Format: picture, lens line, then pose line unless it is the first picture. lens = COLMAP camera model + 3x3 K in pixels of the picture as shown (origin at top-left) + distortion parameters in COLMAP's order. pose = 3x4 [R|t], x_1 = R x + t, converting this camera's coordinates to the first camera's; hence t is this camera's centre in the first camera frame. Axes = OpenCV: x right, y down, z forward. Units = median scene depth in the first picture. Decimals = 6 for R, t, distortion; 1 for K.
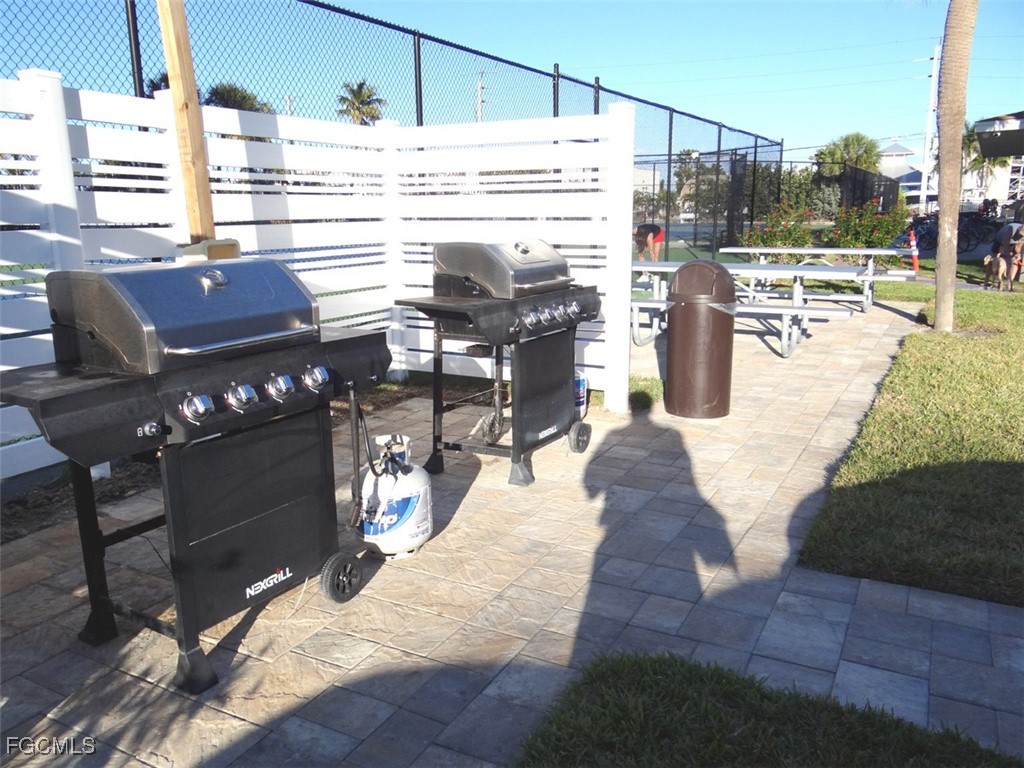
lens RADIAL K [[797.8, 0, 512.0], [0, 797.8, 384.0], [0, 0, 1]] dist [-0.005547, -0.020538]
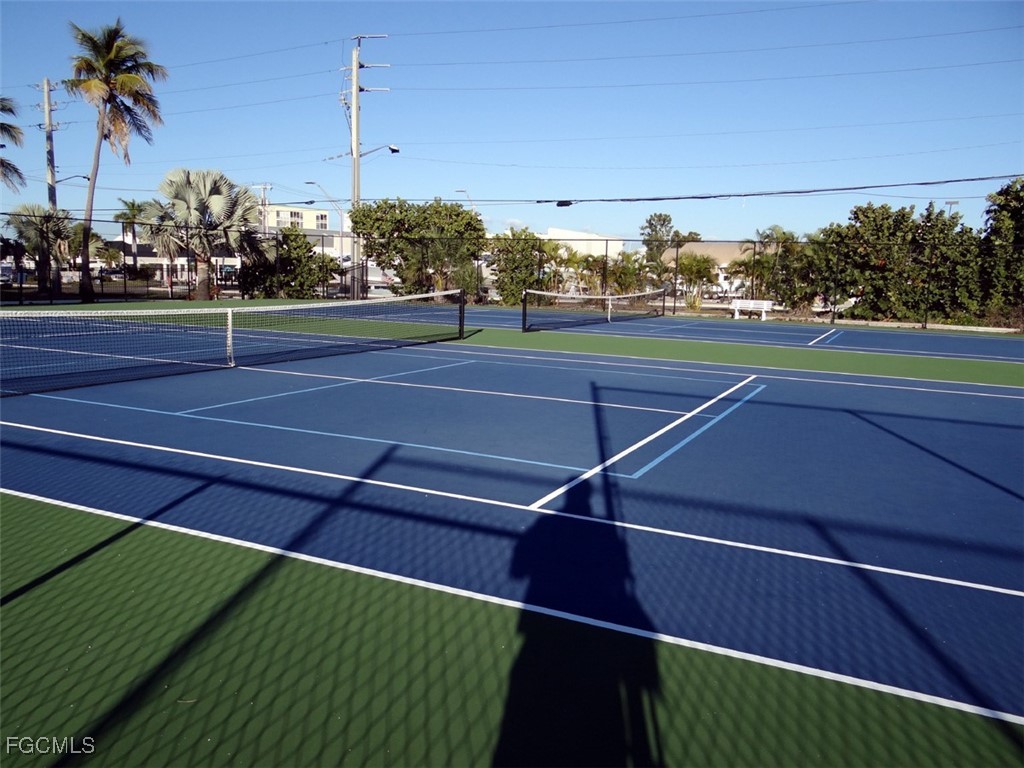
lens RADIAL K [[797.8, 0, 512.0], [0, 797.8, 384.0], [0, 0, 1]] dist [-0.005547, -0.020538]
pose [[0.993408, 0.010085, 0.114190, 0.006701], [-0.000771, 0.996688, -0.081318, -0.112414], [-0.114632, 0.080693, 0.990125, 0.484580]]
